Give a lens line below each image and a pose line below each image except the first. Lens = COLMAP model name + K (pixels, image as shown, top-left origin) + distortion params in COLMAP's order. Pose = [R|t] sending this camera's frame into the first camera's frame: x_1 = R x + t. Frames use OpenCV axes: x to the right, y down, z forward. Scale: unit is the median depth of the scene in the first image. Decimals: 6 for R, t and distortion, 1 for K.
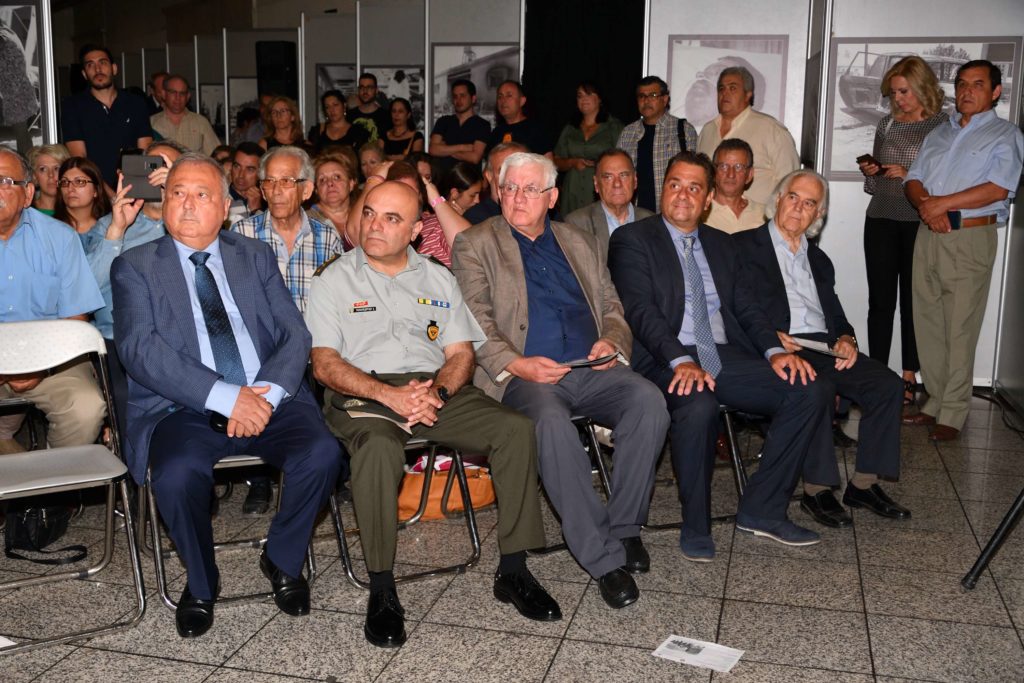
lens RADIAL K [[1154.2, 0, 512.0], [0, 1154.2, 341.5], [0, 0, 1]] dist [-0.012790, -0.000438]
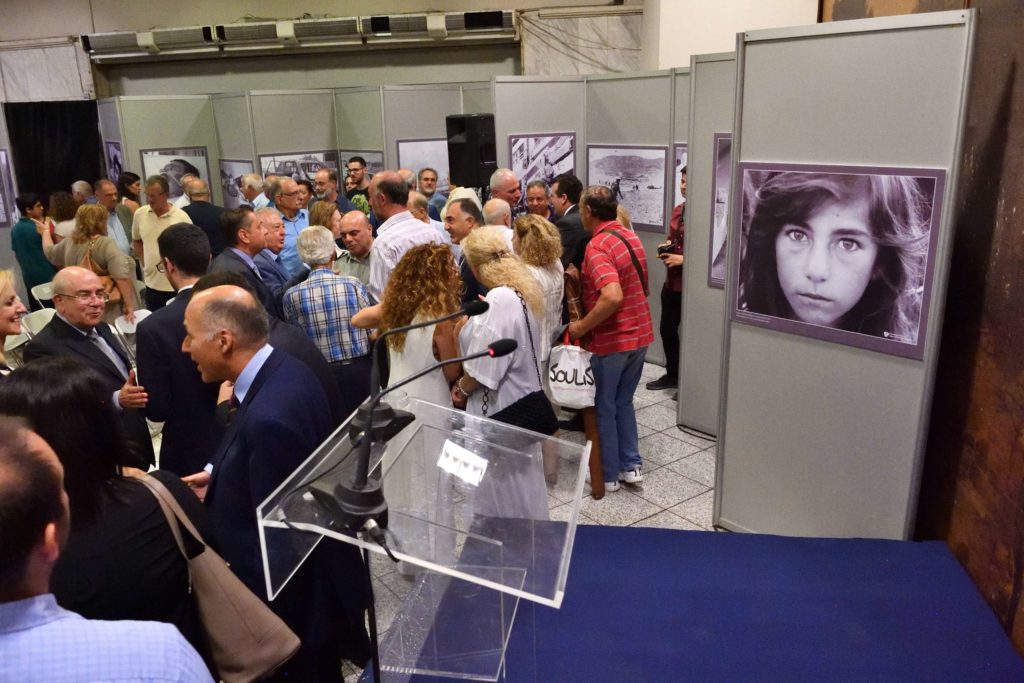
lens RADIAL K [[788.1, 0, 506.4], [0, 788.1, 351.7], [0, 0, 1]] dist [-0.030997, -0.016864]
pose [[0.639754, -0.251948, 0.726111, -0.516501], [0.175121, 0.967678, 0.181474, -0.103022], [-0.748363, 0.011059, 0.663197, -0.221218]]
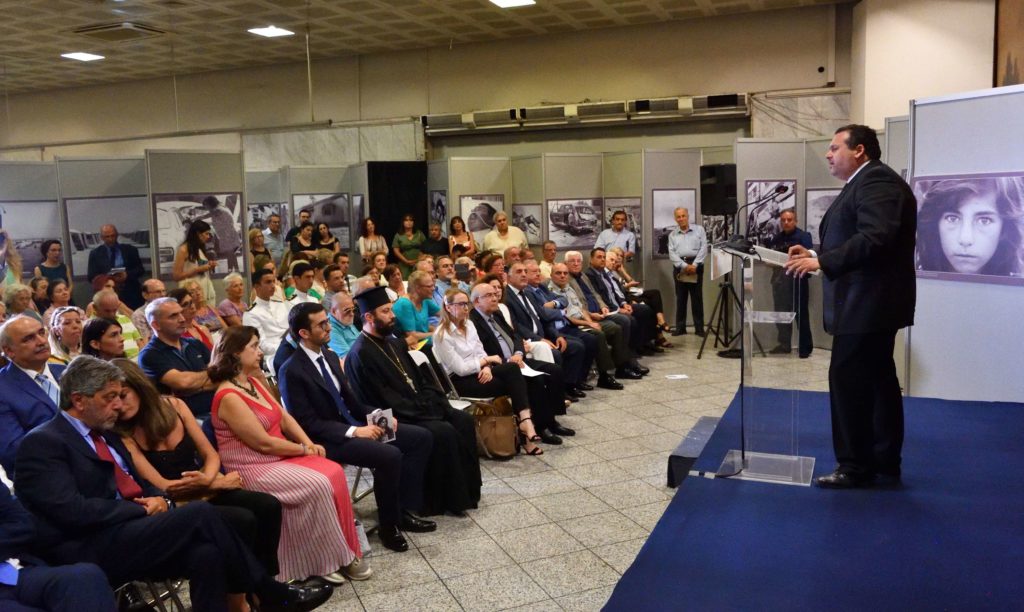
lens RADIAL K [[814.8, 0, 507.3], [0, 814.8, 280.6], [0, 0, 1]] dist [-0.010990, 0.000435]
pose [[0.801732, -0.090219, 0.590836, -0.932400], [0.143112, 0.988763, -0.043213, -0.005426], [-0.580298, 0.119201, 0.805634, -0.457786]]
